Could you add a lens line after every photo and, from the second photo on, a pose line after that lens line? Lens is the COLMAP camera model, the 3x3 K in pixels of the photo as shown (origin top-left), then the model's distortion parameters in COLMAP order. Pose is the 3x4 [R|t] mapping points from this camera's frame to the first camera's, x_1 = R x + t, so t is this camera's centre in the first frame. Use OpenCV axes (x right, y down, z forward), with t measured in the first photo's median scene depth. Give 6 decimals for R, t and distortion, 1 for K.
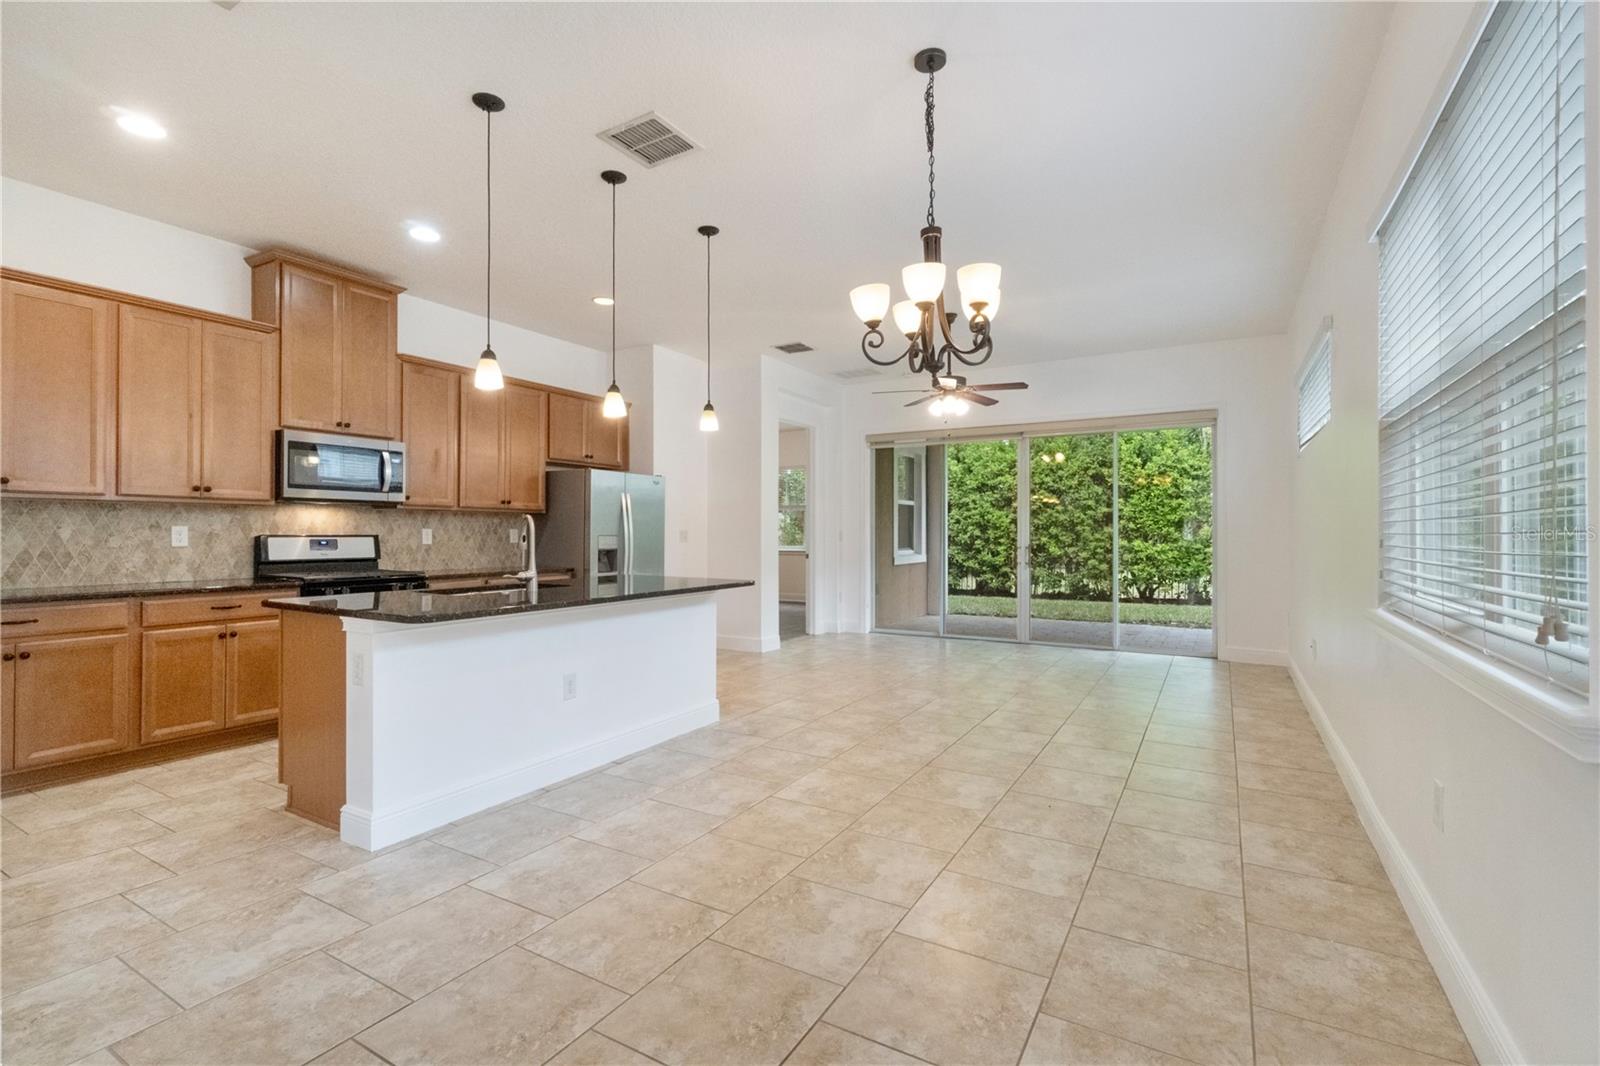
lens RADIAL K [[708.7, 0, 784.3], [0, 708.7, 529.8], [0, 0, 1]] dist [-0.003144, 0.000126]
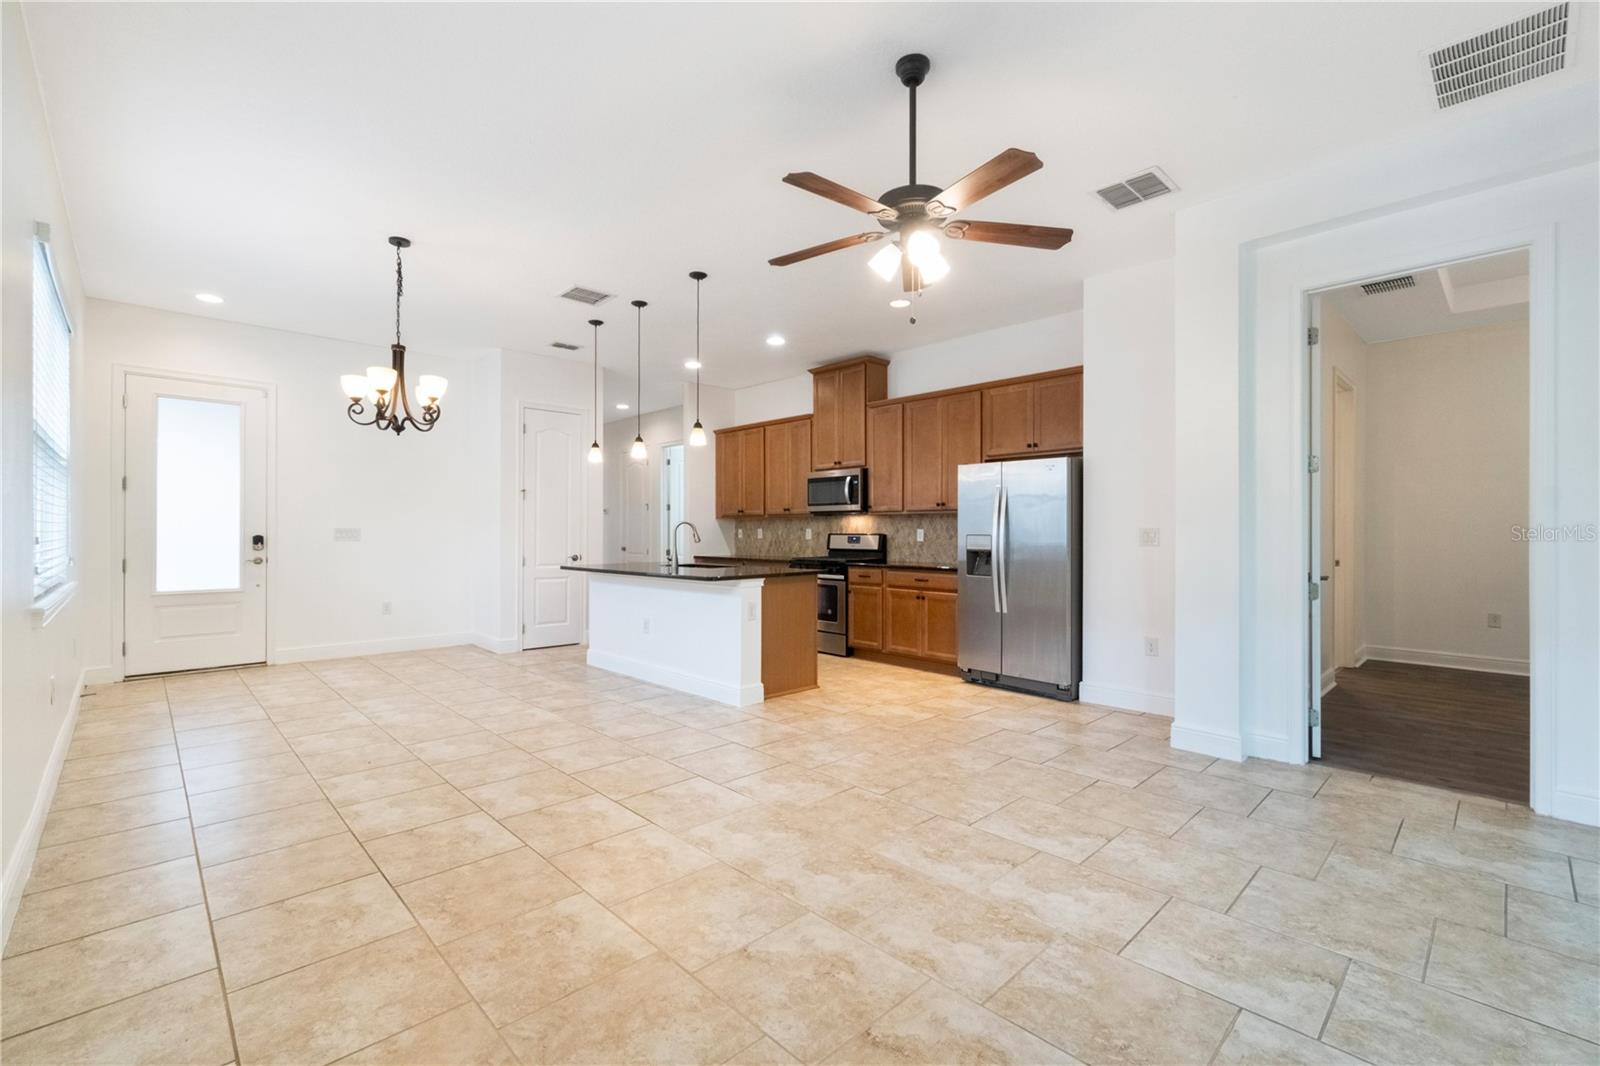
lens RADIAL K [[708.7, 0, 831.8], [0, 708.7, 534.8], [0, 0, 1]] dist [-0.003144, 0.000126]
pose [[-0.236491, 0.003899, -0.971626, 0.979322], [0.004018, 0.999987, 0.003034, 0.005744], [0.971625, -0.003186, -0.236504, 1.484237]]
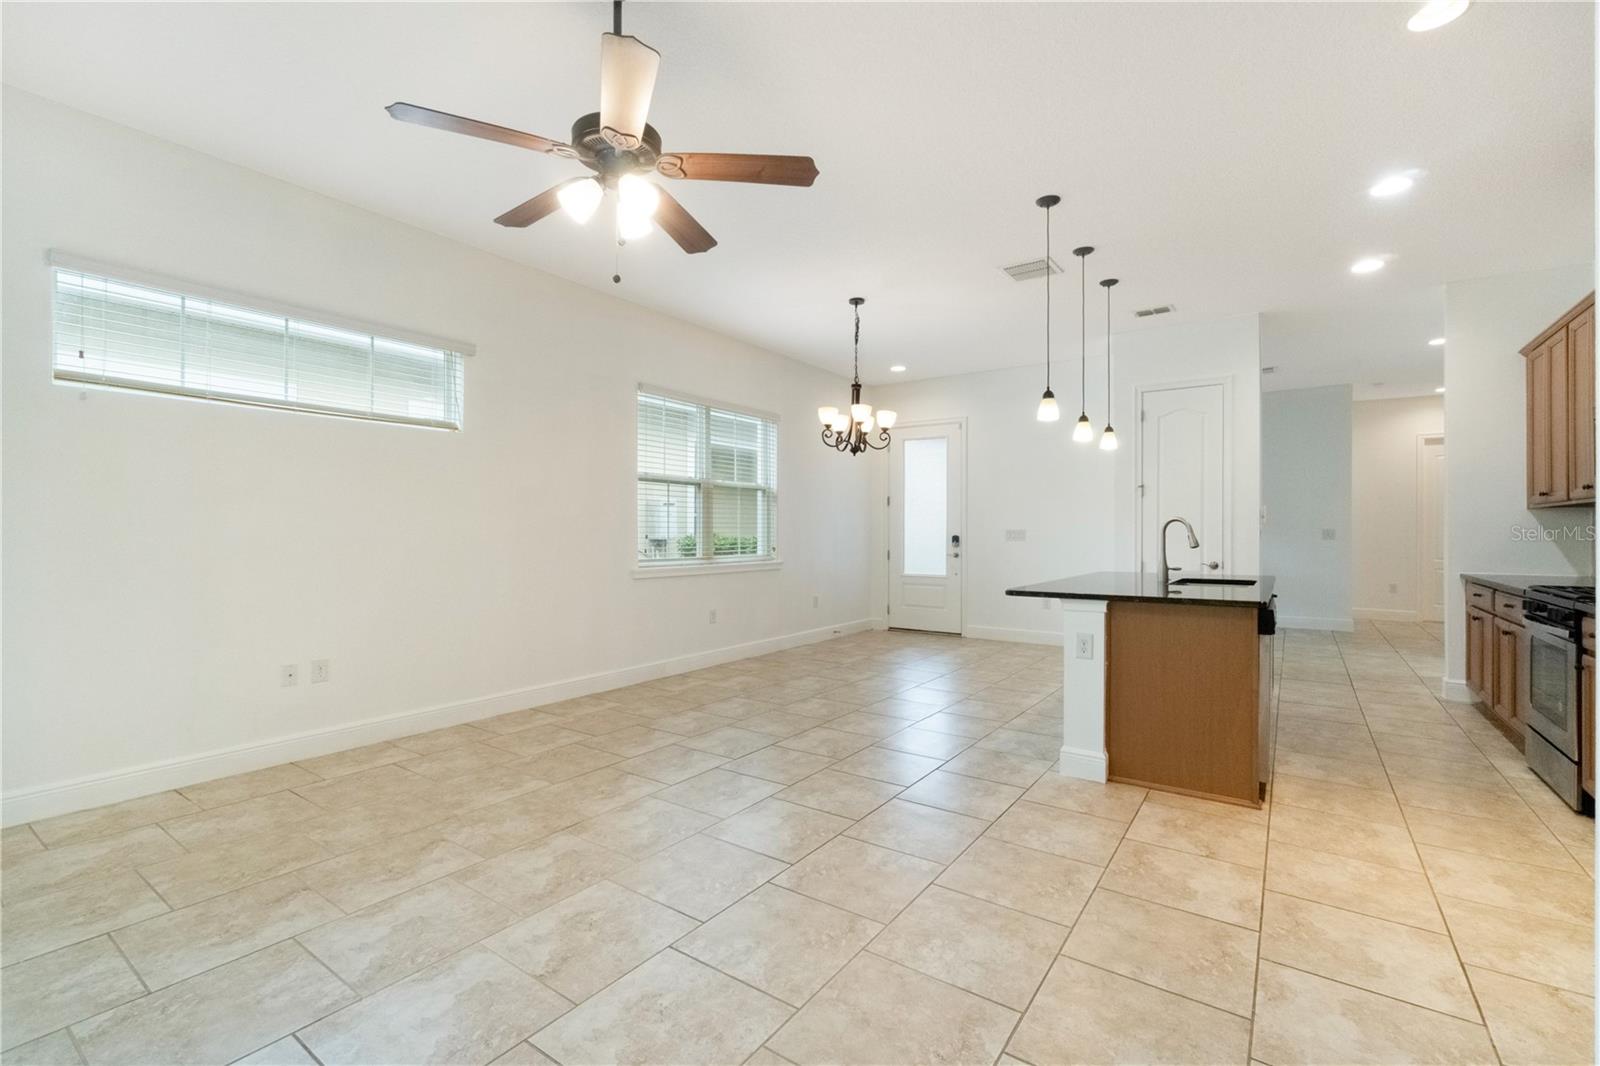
lens RADIAL K [[708.7, 0, 765.7], [0, 708.7, 534.0], [0, 0, 1]] dist [-0.003144, 0.000126]
pose [[-0.994269, -0.001491, 0.106899, 0.153330], [-0.001837, 0.999993, -0.003141, 0.009164], [-0.106894, -0.003319, -0.994265, 1.932861]]
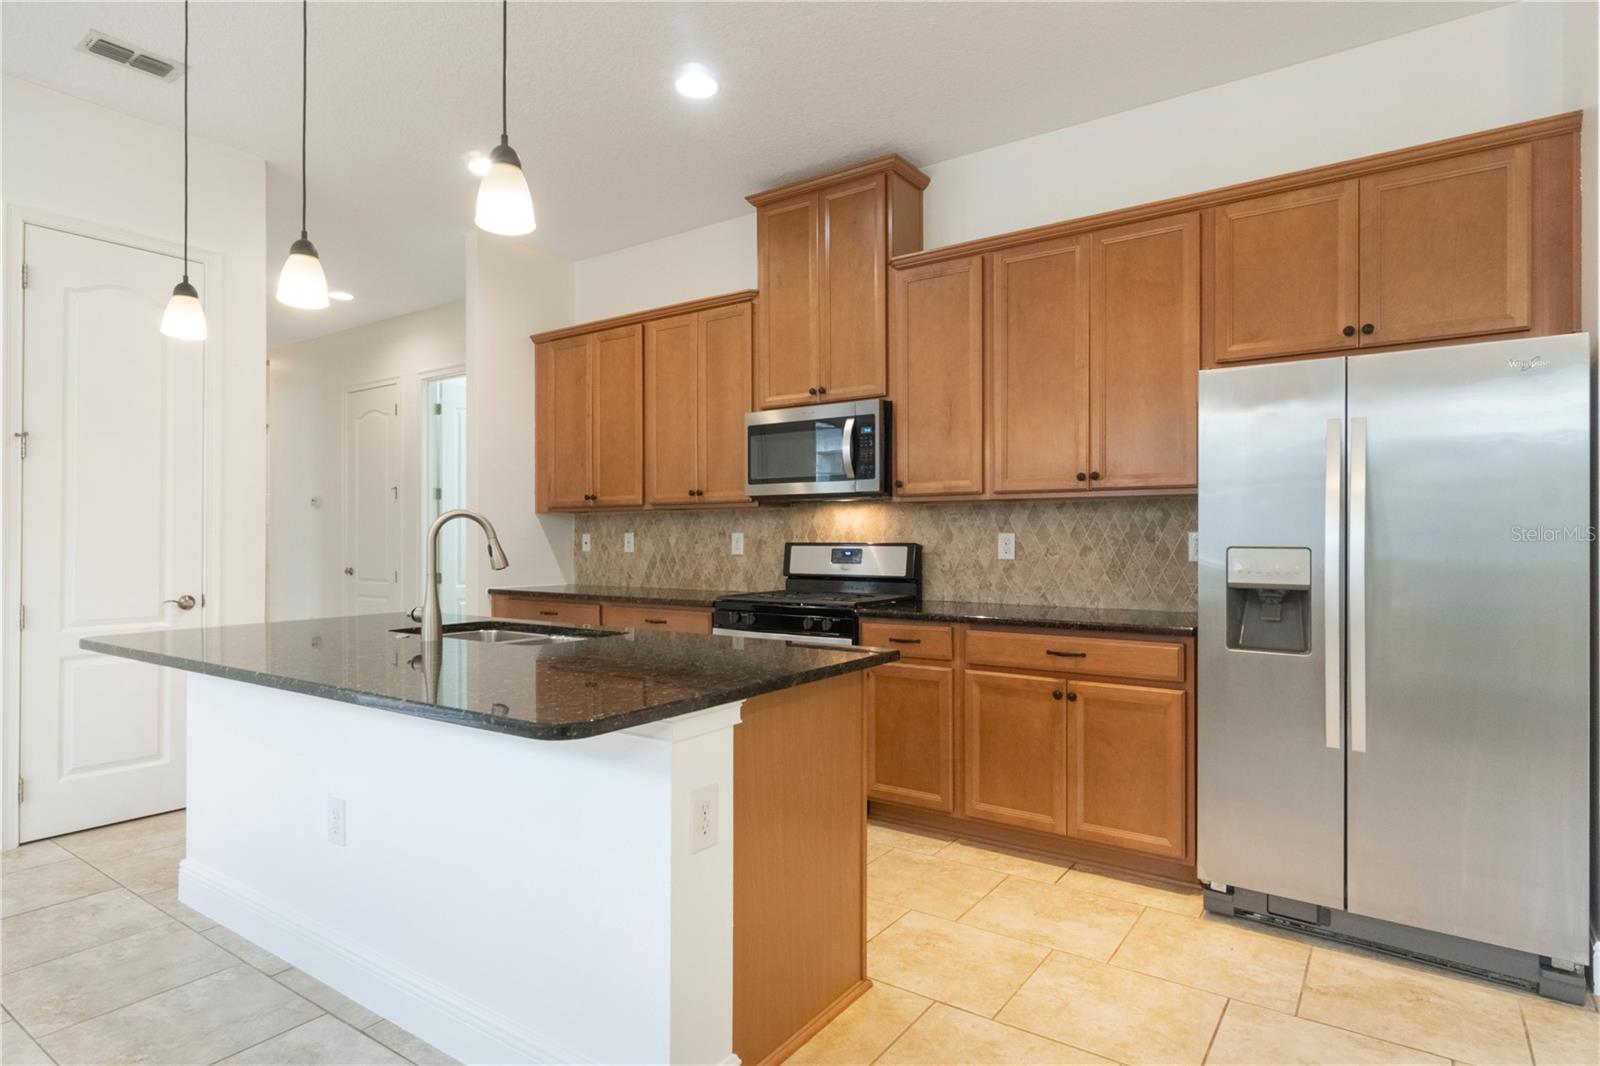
lens RADIAL K [[865.9, 0, 818.9], [0, 865.9, 532.4], [0, 0, 1]] dist [0.003074, -0.000672]
pose [[-0.058109, -0.007621, -0.998281, 0.283631], [0.004918, 0.999957, -0.007920, 0.003736], [0.998298, -0.005370, -0.058069, 1.150471]]
